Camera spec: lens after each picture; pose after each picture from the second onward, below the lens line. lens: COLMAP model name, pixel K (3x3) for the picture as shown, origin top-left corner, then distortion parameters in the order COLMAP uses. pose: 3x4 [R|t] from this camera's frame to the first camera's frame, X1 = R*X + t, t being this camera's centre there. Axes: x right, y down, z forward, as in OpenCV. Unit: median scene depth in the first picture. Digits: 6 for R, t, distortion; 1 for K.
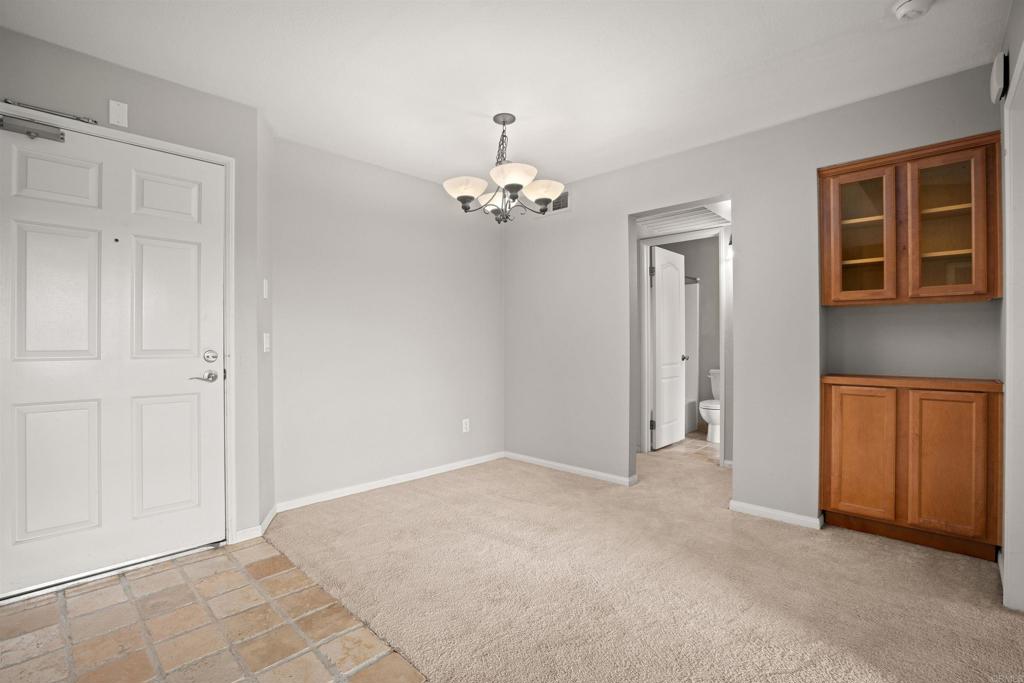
lens RADIAL K [[482.2, 0, 502.5], [0, 482.2, 343.9], [0, 0, 1]] dist [-0.041078, 0.017020]
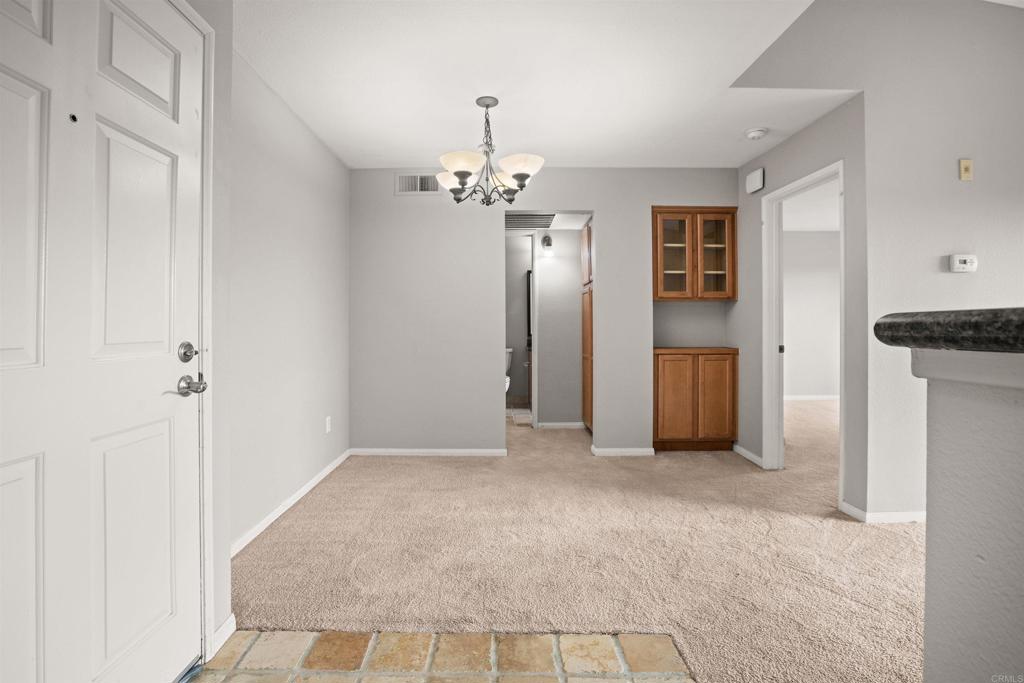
lens RADIAL K [[482.2, 0, 507.9], [0, 482.2, 326.0], [0, 0, 1]] dist [-0.041078, 0.017020]
pose [[0.701553, -0.003478, 0.712609, -0.739075], [0.003316, 0.999993, 0.001617, -0.005878], [-0.712610, 0.001229, 0.701559, 0.306198]]
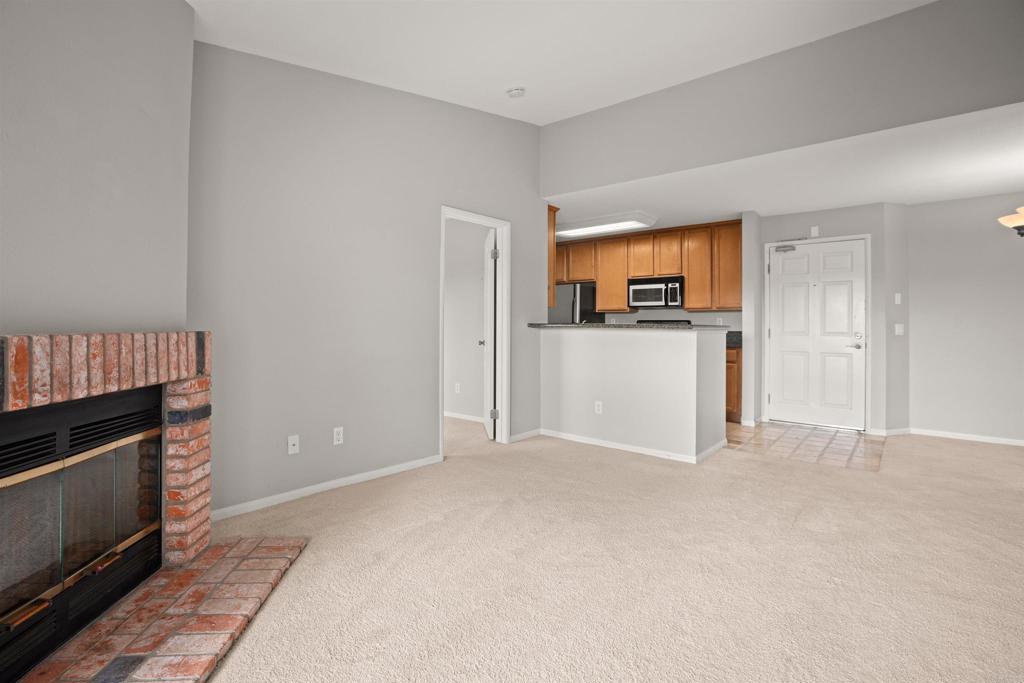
lens RADIAL K [[482.2, 0, 509.6], [0, 482.2, 320.1], [0, 0, 1]] dist [-0.041078, 0.017020]
pose [[0.067246, -0.011081, -0.997675, 1.259548], [-0.013482, 0.999837, -0.012014, 0.002865], [0.997645, 0.014259, 0.067086, -0.589525]]
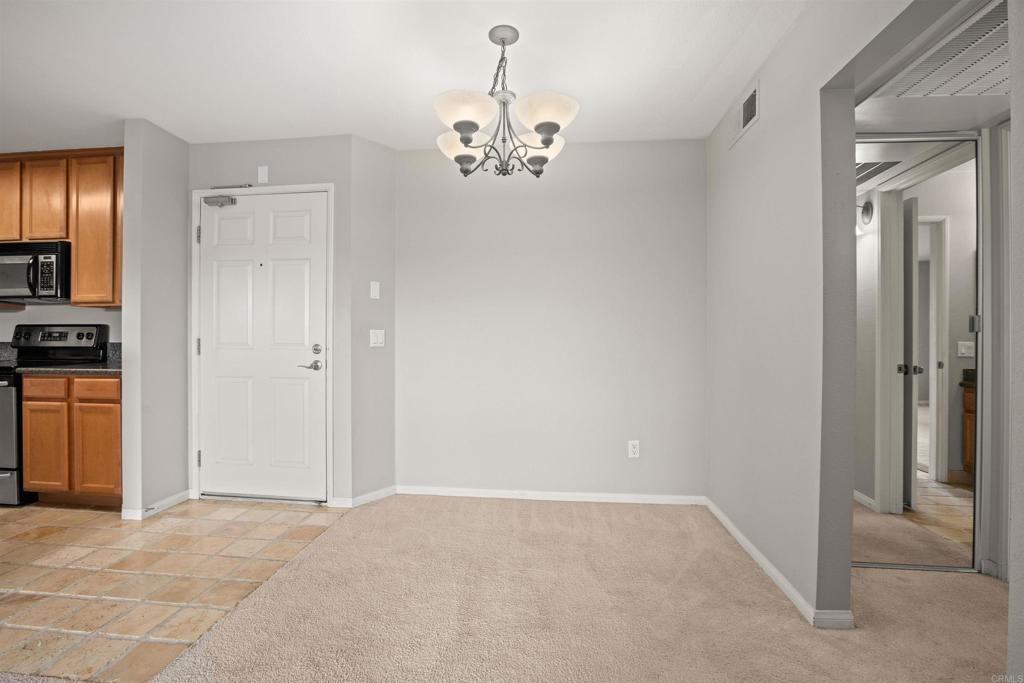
lens RADIAL K [[482.2, 0, 497.5], [0, 482.2, 337.3], [0, 0, 1]] dist [-0.041078, 0.017020]
pose [[0.603180, 0.003133, -0.797599, 0.645775], [-0.005950, 0.999982, -0.000571, -0.006198], [0.797583, 0.005090, 0.603188, 0.612634]]
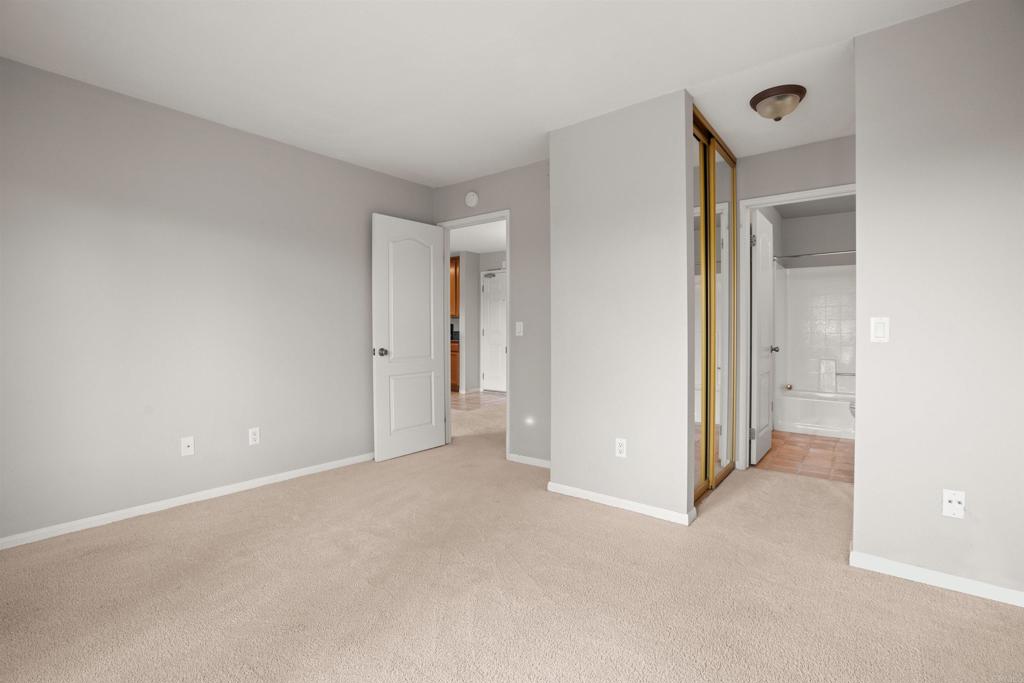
lens RADIAL K [[482.2, 0, 512.6], [0, 482.2, 334.4], [0, 0, 1]] dist [-0.041078, 0.017020]
pose [[0.122891, 0.006688, -0.992398, 2.448572], [-0.002405, 0.999976, 0.006442, 0.013780], [0.992417, 0.001595, 0.122904, 0.536459]]
